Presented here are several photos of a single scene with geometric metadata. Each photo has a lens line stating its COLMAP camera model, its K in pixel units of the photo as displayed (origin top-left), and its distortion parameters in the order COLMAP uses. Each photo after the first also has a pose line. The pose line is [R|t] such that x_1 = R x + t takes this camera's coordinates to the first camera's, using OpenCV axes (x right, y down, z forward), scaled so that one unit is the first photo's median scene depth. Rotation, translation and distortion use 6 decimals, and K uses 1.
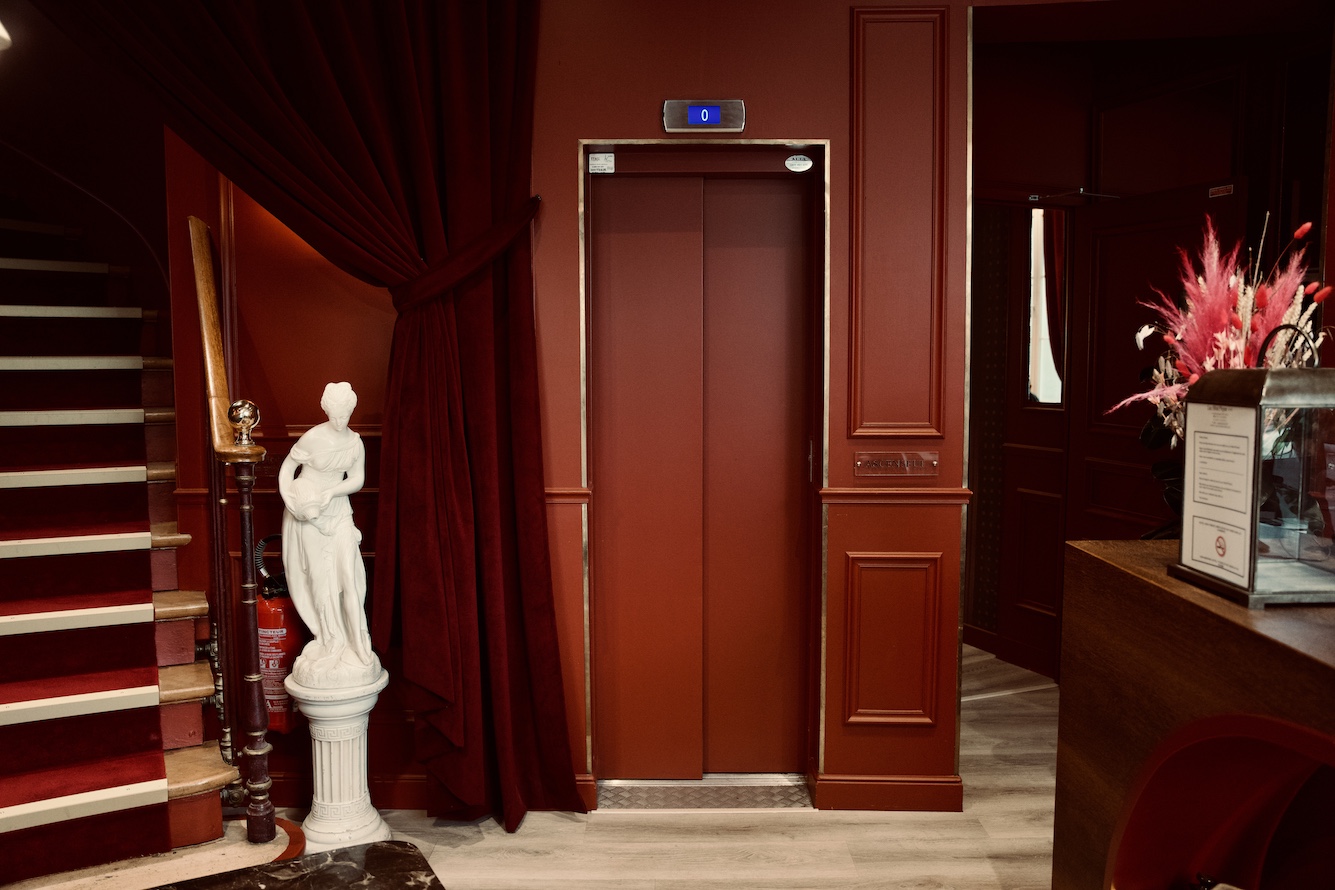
lens RADIAL K [[1081.3, 0, 667.5], [0, 1081.3, 445.0], [0, 0, 1]] dist [-0.091709, 0.001020]
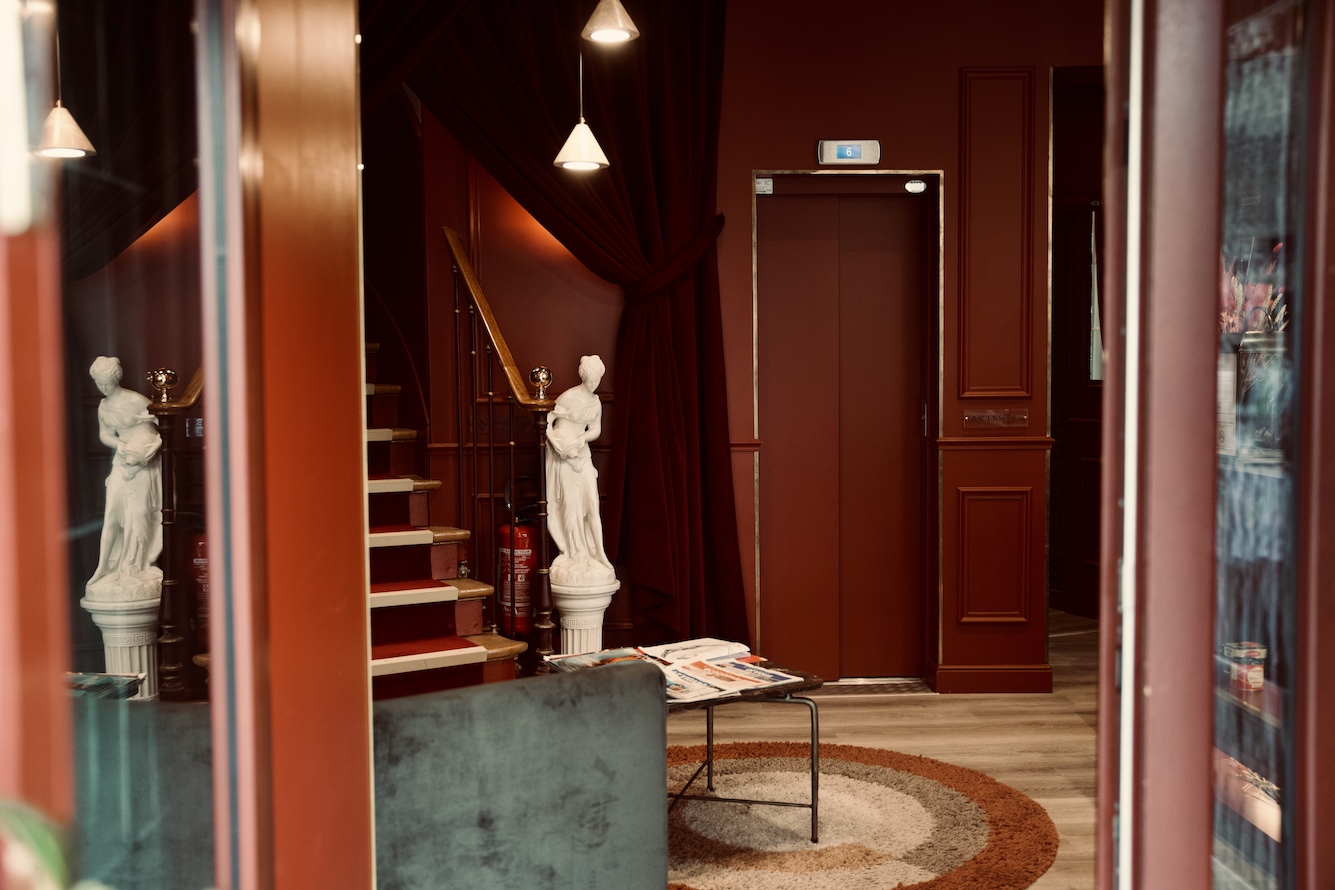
lens RADIAL K [[1447.9, 0, 667.5], [0, 1447.9, 445.0], [0, 0, 1]] dist [0.000884, 0.000388]
pose [[0.998394, -0.008869, 0.055958, -0.289370], [0.010241, 0.999653, -0.024264, 0.090485], [-0.055724, 0.024799, 0.998138, -0.743833]]
